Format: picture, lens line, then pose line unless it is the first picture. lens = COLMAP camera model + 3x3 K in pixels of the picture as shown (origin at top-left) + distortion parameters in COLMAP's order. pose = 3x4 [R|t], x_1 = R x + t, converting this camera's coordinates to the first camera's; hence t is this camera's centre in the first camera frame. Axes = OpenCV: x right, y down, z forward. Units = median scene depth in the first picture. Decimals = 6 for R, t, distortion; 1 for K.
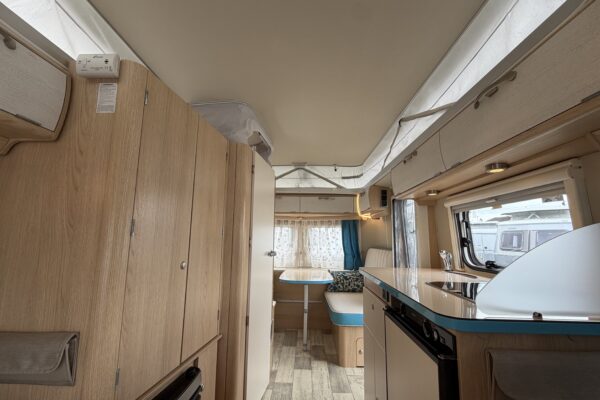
lens RADIAL K [[267.4, 0, 300.0], [0, 267.4, 200.0], [0, 0, 1]] dist [-0.000188, -0.000008]
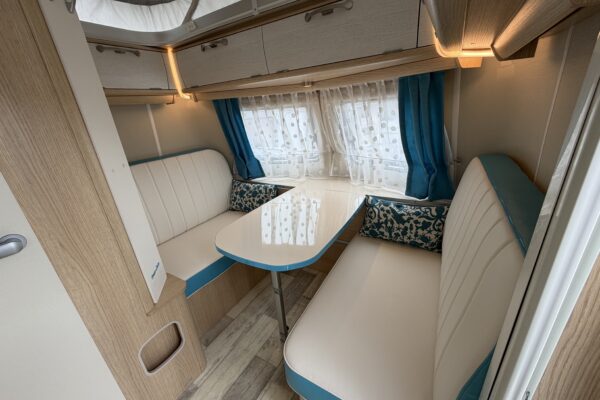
lens RADIAL K [[239.2, 0, 300.0], [0, 239.2, 200.0], [0, 0, 1]] dist [-0.000895, 0.000001]
pose [[0.864452, 0.105086, -0.491610, 0.214854], [0.161126, 0.868401, 0.468954, 0.045504], [0.476195, -0.484599, 0.733759, 0.614093]]
